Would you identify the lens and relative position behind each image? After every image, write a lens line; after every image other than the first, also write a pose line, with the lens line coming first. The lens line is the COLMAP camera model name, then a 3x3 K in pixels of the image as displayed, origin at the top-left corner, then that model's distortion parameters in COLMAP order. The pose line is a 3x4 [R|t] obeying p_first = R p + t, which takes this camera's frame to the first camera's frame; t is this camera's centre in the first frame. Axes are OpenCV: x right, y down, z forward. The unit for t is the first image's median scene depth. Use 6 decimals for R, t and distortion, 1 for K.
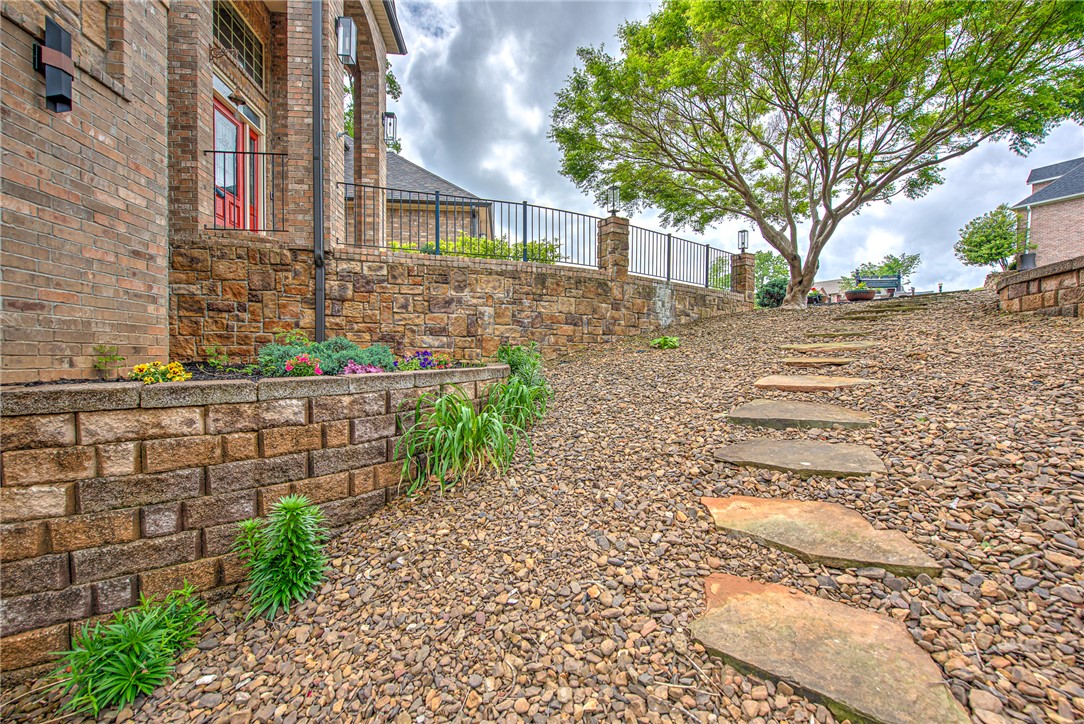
lens RADIAL K [[431.4, 0, 546.5], [0, 431.4, 363.5], [0, 0, 1]] dist [0.000202, -0.000011]
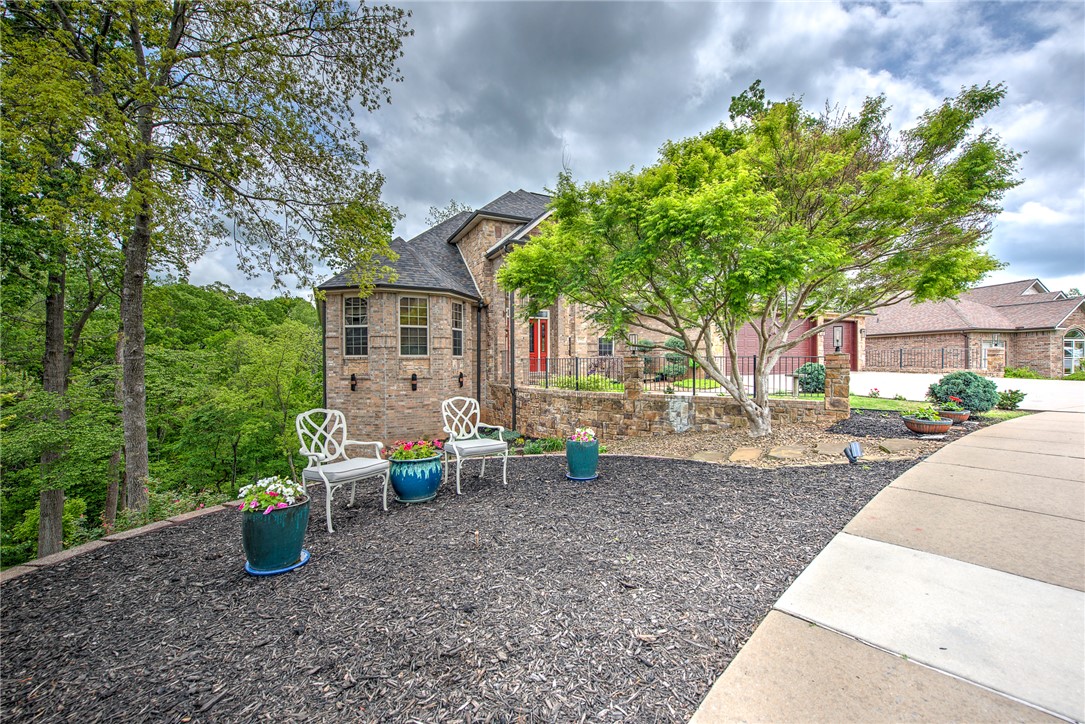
lens RADIAL K [[431.8, 0, 547.0], [0, 431.8, 363.5], [0, 0, 1]] dist [0.000202, -0.000011]
pose [[0.364165, 0.002530, -0.931331, 1.547408], [-0.011875, 0.999928, -0.001927, -0.329944], [0.931259, 0.011762, 0.364169, 0.206074]]
